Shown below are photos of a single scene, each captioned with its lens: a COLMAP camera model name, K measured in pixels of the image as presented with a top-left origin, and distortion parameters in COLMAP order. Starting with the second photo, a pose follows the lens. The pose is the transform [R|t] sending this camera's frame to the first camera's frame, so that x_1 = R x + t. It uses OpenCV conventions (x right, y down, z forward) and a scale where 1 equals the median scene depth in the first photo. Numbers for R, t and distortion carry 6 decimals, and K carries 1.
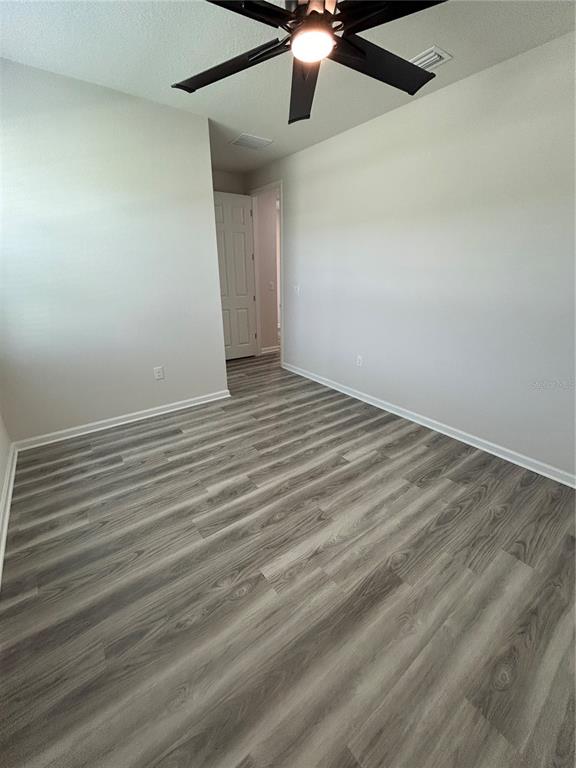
lens RADIAL K [[309.8, 0, 285.9], [0, 309.8, 380.7], [0, 0, 1]] dist [0.001422, 0.000329]
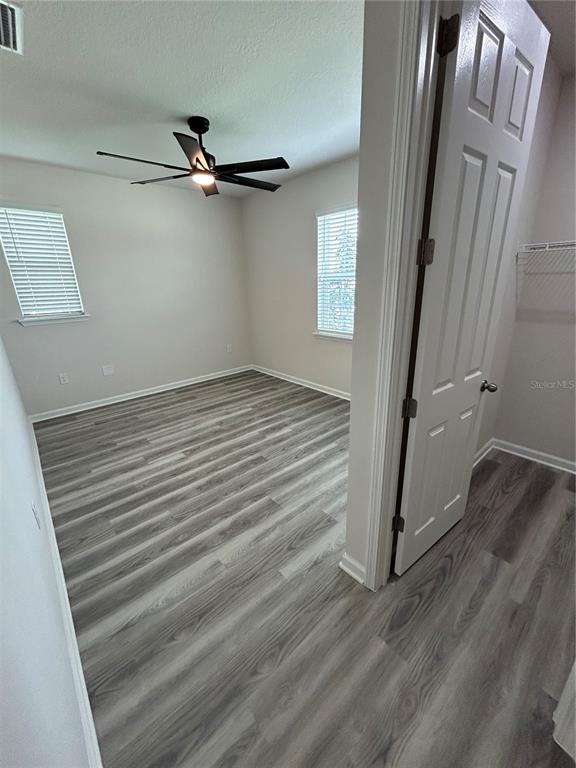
lens RADIAL K [[309.8, 0, 289.7], [0, 309.8, 383.5], [0, 0, 1]] dist [0.001422, 0.000329]
pose [[-0.995979, 0.051113, -0.073572, -0.128259], [-0.005458, 0.785110, 0.619332, -0.675134], [0.089418, 0.617243, -0.781674, 1.796293]]
